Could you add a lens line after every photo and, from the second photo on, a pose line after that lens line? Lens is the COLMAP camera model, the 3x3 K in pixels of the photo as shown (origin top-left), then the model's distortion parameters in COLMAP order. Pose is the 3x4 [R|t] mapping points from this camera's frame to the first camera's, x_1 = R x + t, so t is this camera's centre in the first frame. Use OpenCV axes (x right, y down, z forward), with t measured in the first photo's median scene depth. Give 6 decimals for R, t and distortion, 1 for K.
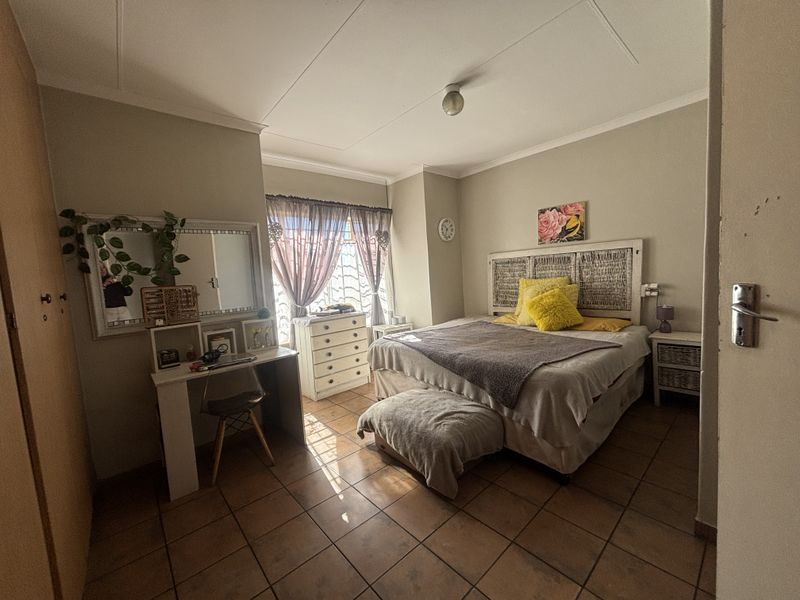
lens RADIAL K [[320.3, 0, 400.2], [0, 320.3, 297.5], [0, 0, 1]] dist [0.000115, -0.000322]
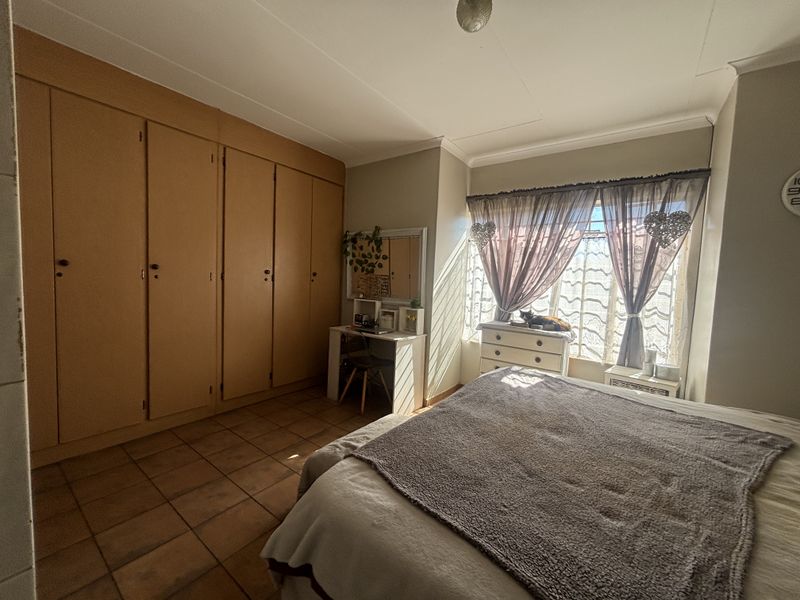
lens RADIAL K [[320.3, 0, 400.2], [0, 320.3, 297.5], [0, 0, 1]] dist [0.000115, -0.000322]
pose [[0.204752, 0.130589, -0.970064, 0.540067], [-0.128495, 0.986069, 0.105623, -0.069903], [0.970343, 0.103022, 0.218679, 0.525735]]
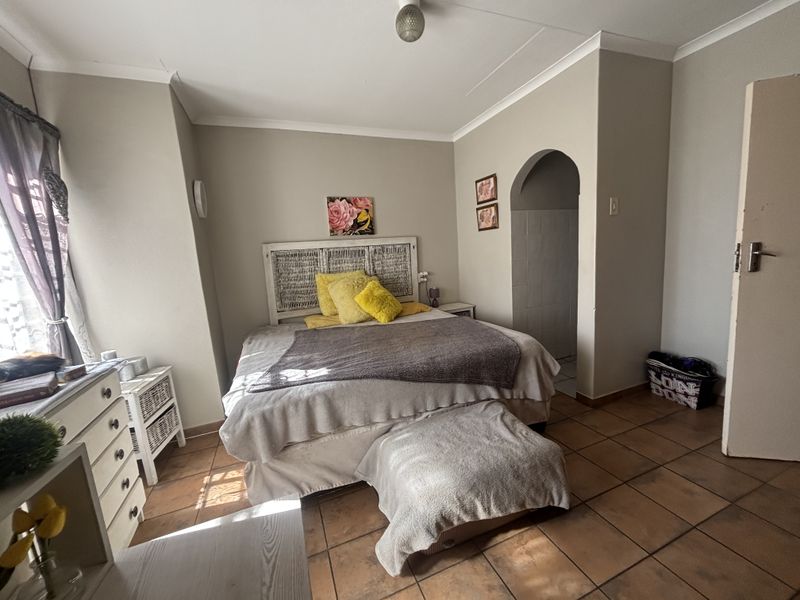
lens RADIAL K [[320.3, 0, 400.2], [0, 320.3, 297.5], [0, 0, 1]] dist [0.000115, -0.000322]
pose [[0.335780, -0.086351, 0.937974, -0.395514], [0.117250, 0.991876, 0.049339, -0.013509], [-0.934615, 0.093411, 0.343176, 0.555199]]
